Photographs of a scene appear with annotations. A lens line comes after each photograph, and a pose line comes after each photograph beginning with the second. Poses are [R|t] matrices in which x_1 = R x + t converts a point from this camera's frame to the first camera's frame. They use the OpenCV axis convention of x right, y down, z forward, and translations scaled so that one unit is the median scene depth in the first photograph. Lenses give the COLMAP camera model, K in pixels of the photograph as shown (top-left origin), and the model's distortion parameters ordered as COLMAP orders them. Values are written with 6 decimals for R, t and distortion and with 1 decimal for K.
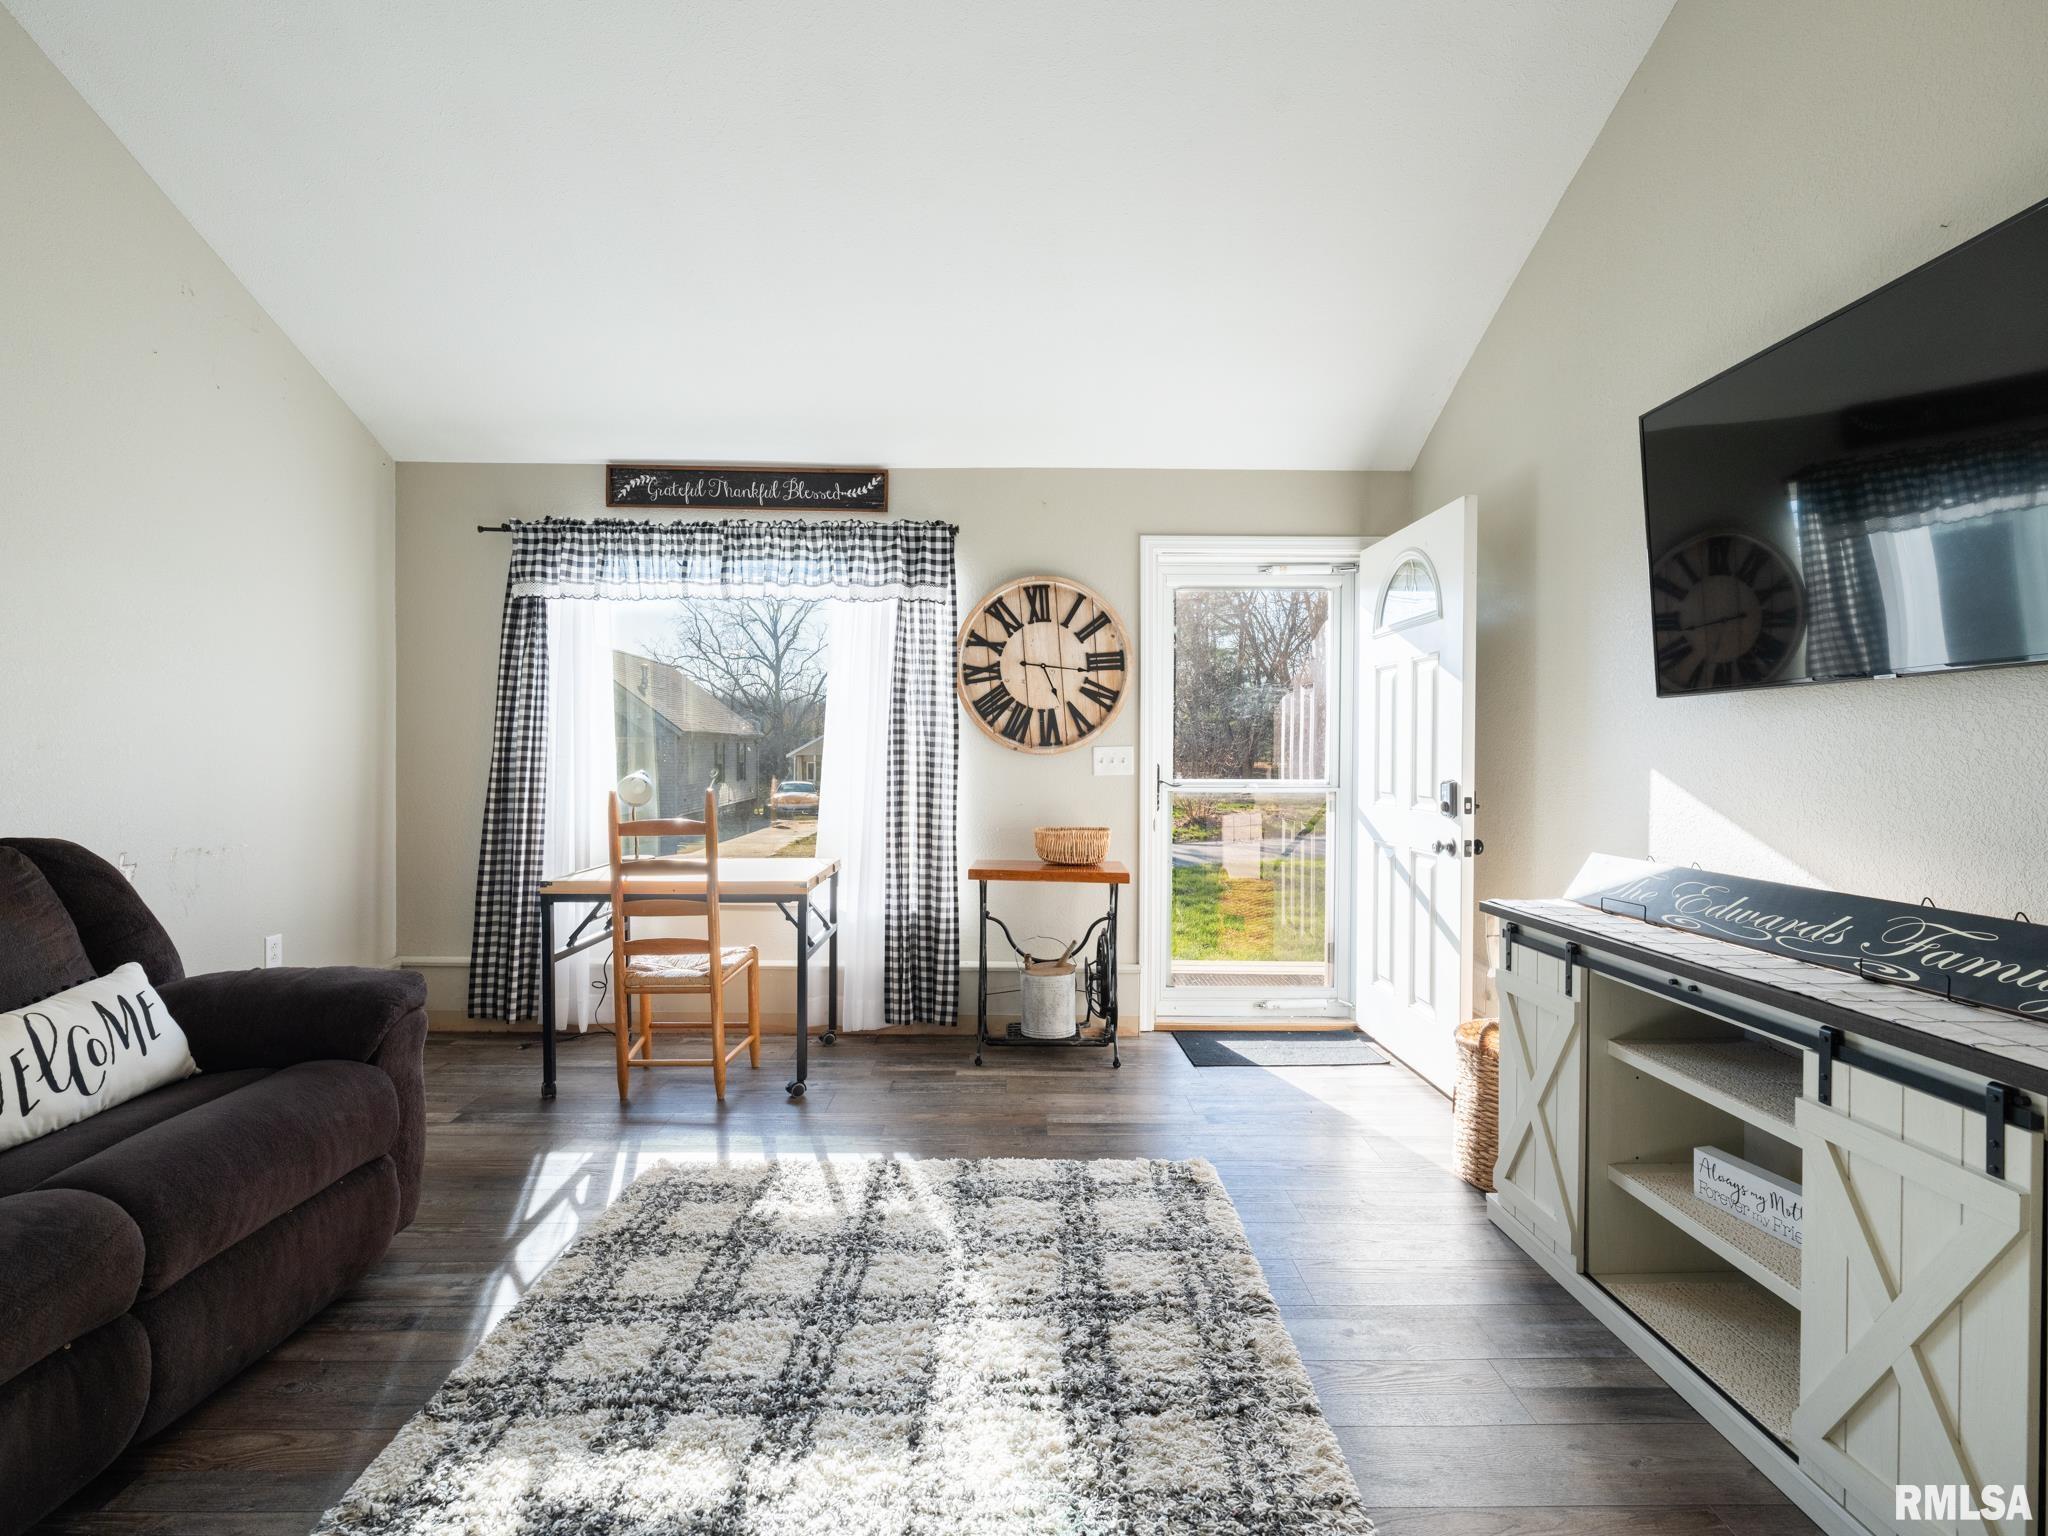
lens RADIAL K [[947.9, 0, 1021.5], [0, 947.9, 765.7], [0, 0, 1]] dist [-0.001577, 0.000985]
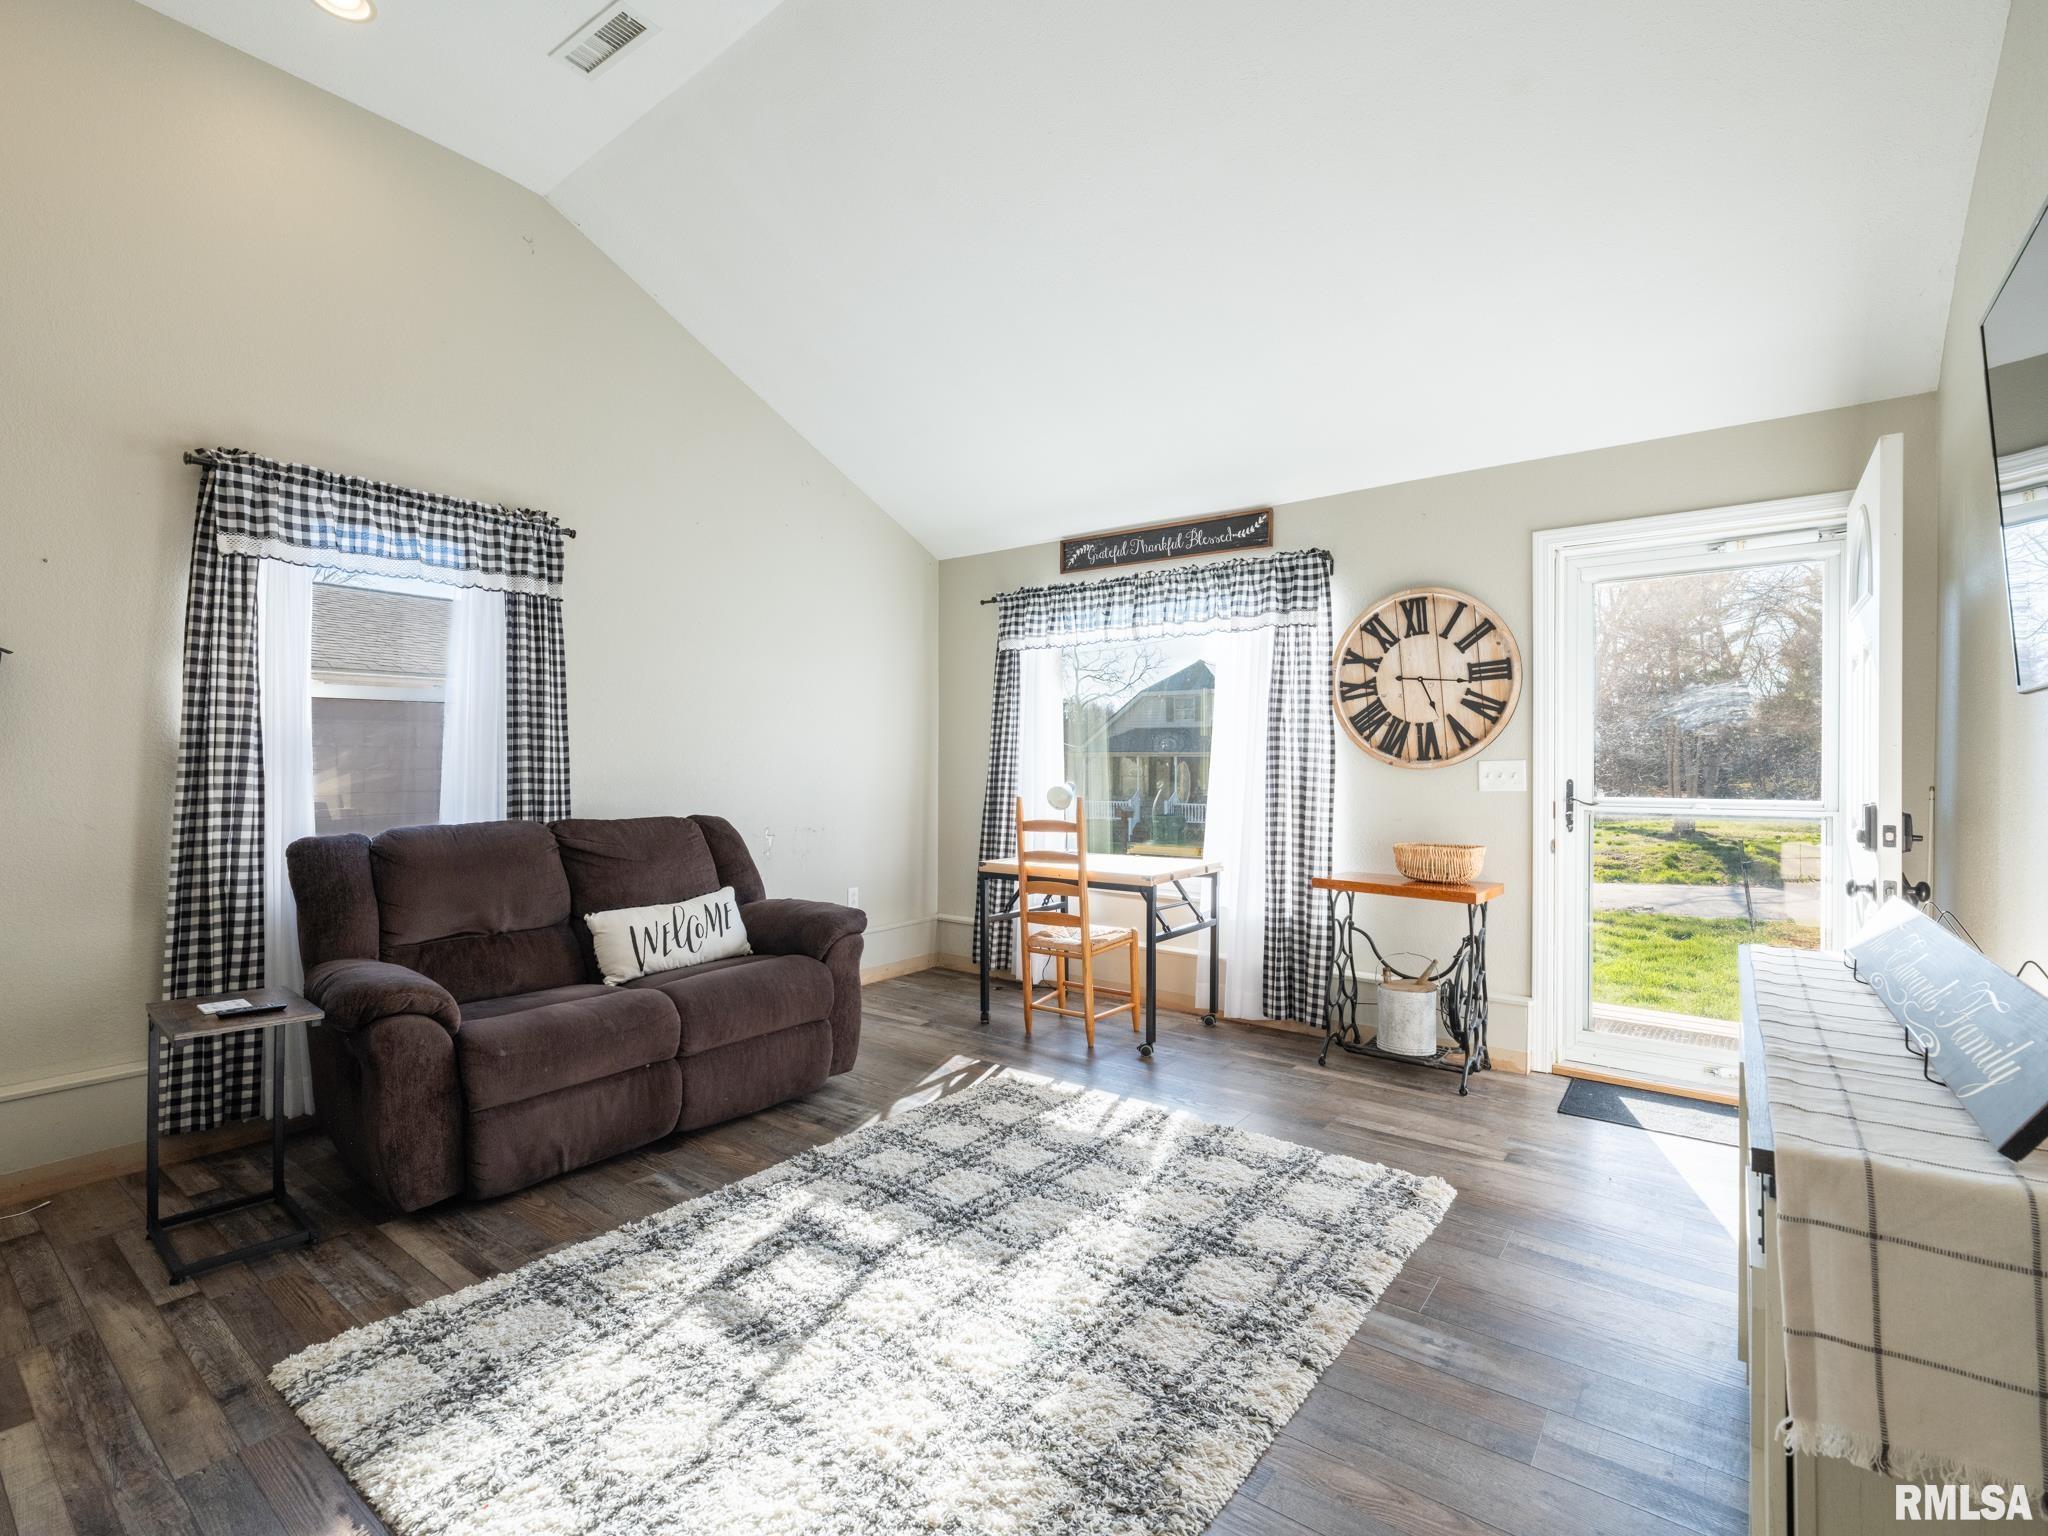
lens RADIAL K [[947.9, 0, 1006.8], [0, 947.9, 766.6], [0, 0, 1]] dist [-0.001577, 0.000985]
pose [[0.785669, -0.001445, -0.618646, 0.317088], [-0.006826, 0.999916, -0.011004, -0.000718], [0.618610, 0.012868, 0.785593, -0.042563]]
